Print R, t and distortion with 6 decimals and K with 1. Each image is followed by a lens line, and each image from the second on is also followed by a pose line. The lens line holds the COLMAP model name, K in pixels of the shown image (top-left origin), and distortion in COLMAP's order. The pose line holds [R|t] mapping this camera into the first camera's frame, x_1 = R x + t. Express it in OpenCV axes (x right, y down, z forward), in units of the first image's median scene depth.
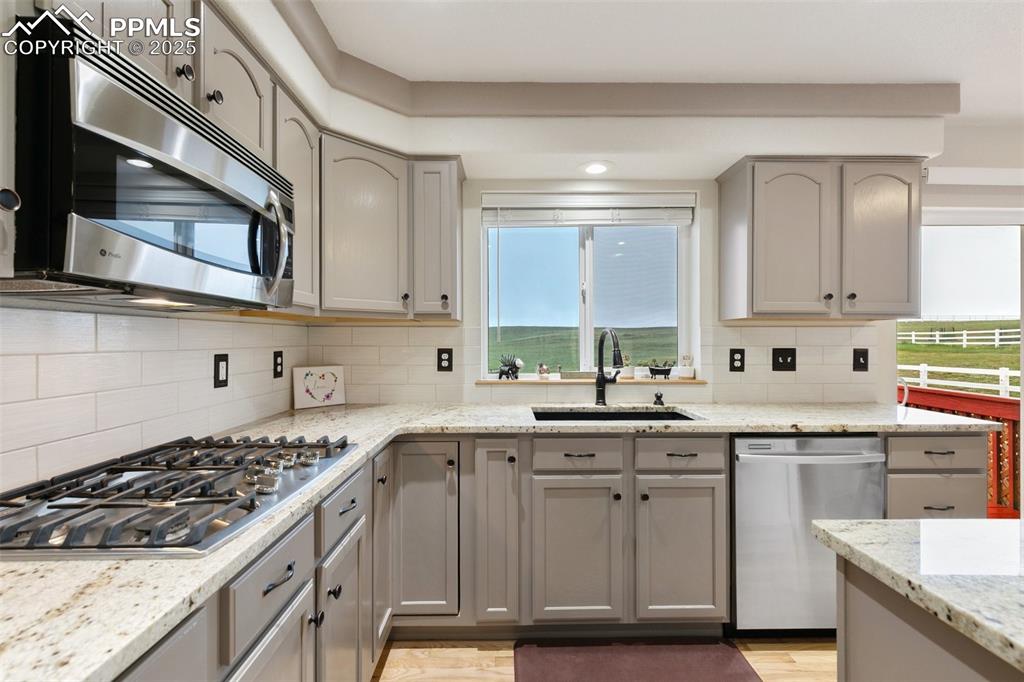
lens RADIAL K [[462.9, 0, 513.3], [0, 462.9, 338.2], [0, 0, 1]] dist [0.009974, -0.002211]
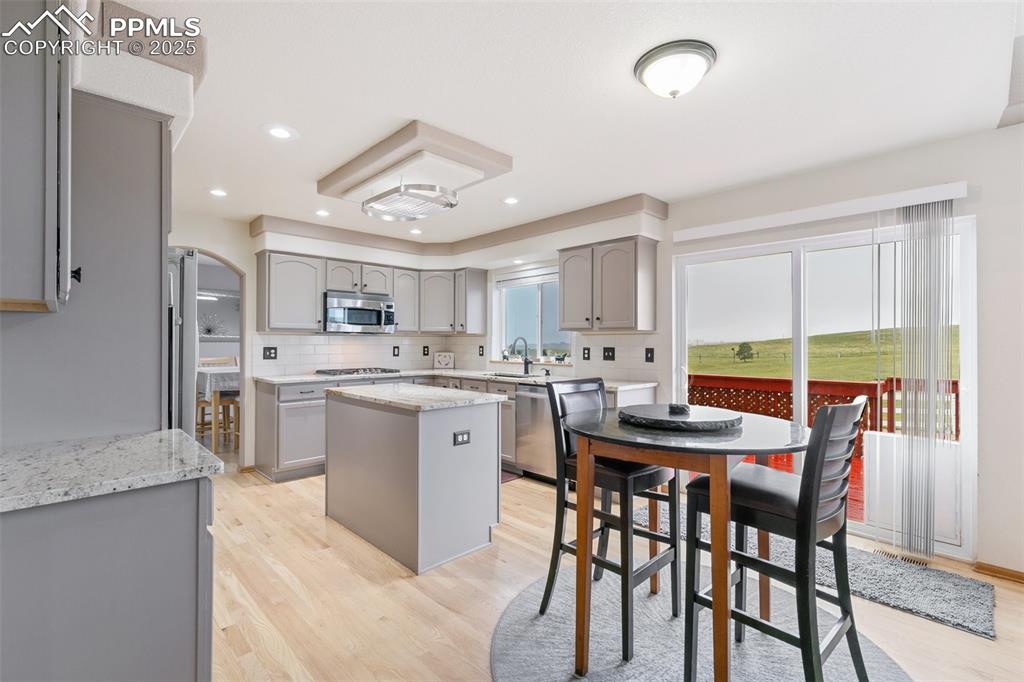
lens RADIAL K [[462.9, 0, 518.0], [0, 462.9, 341.3], [0, 0, 1]] dist [0.009974, -0.002211]
pose [[0.686653, -0.000138, -0.726985, 1.600679], [0.000921, 0.999999, 0.000680, -0.001622], [0.726984, -0.001137, 0.686653, -0.418086]]
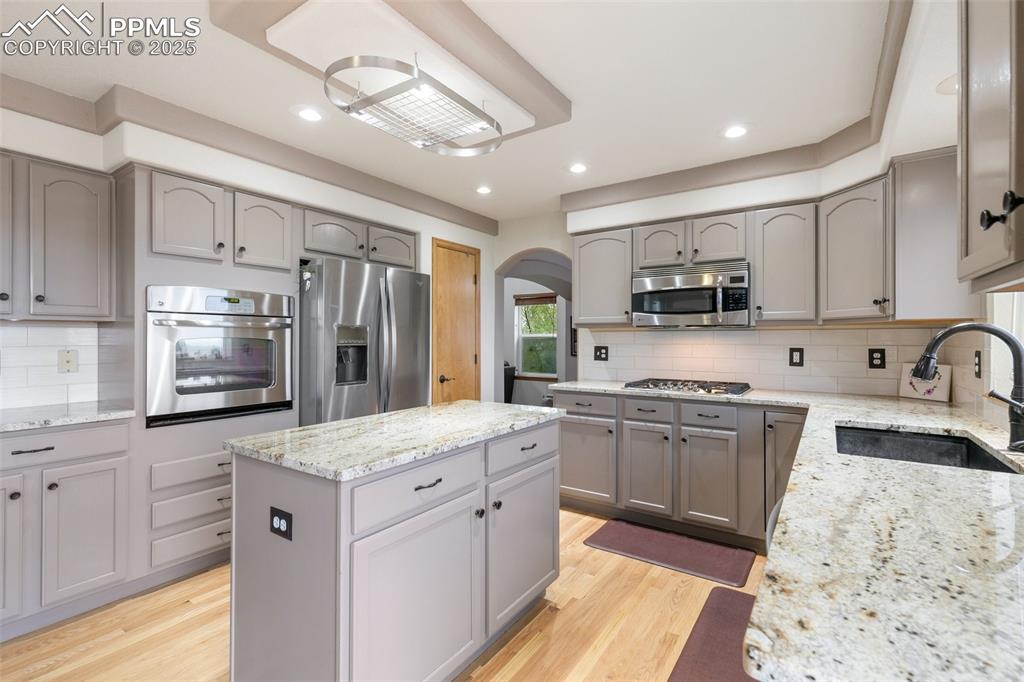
lens RADIAL K [[462.9, 0, 517.3], [0, 462.9, 340.0], [0, 0, 1]] dist [0.009974, -0.002211]
pose [[-0.571098, -0.002752, -0.820877, 1.021827], [-0.000482, 0.999995, -0.003017, 0.005684], [0.820882, -0.001327, -0.571097, 0.784592]]
